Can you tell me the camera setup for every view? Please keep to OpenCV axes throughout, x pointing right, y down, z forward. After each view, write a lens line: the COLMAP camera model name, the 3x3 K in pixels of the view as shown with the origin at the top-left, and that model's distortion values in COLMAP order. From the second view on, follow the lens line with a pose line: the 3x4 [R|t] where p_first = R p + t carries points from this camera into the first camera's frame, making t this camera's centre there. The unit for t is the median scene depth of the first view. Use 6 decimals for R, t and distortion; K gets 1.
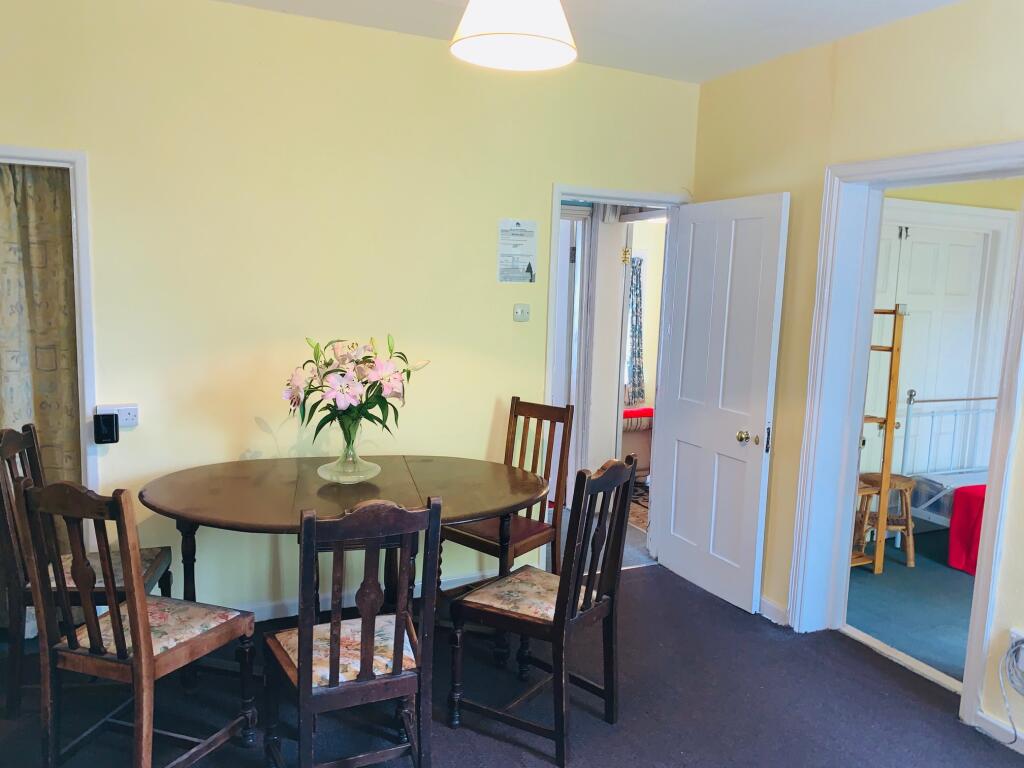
lens RADIAL K [[782.8, 0, 512.9], [0, 782.8, 373.4], [0, 0, 1]] dist [0.035524, -0.007273]
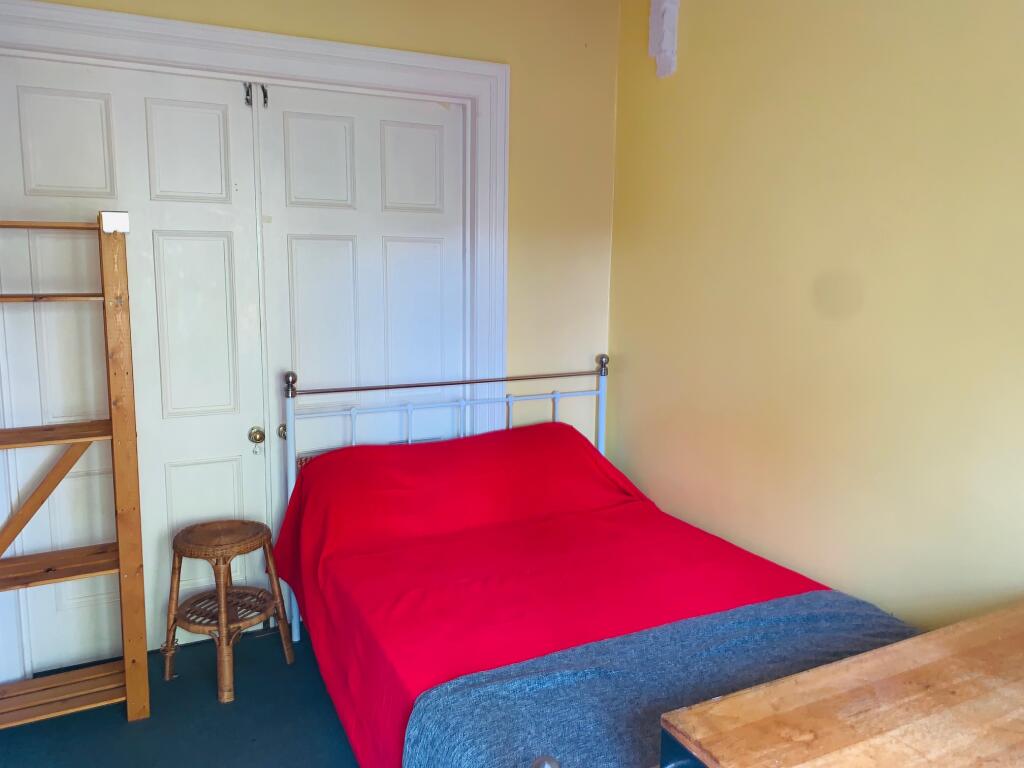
lens RADIAL K [[782.8, 0, 514.4], [0, 782.8, 393.6], [0, 0, 1]] dist [0.035524, -0.007273]
pose [[0.998616, -0.049063, 0.018952, 0.453342], [0.048475, 0.998363, 0.030372, 0.018541], [-0.020411, -0.029411, 0.999359, 0.295059]]
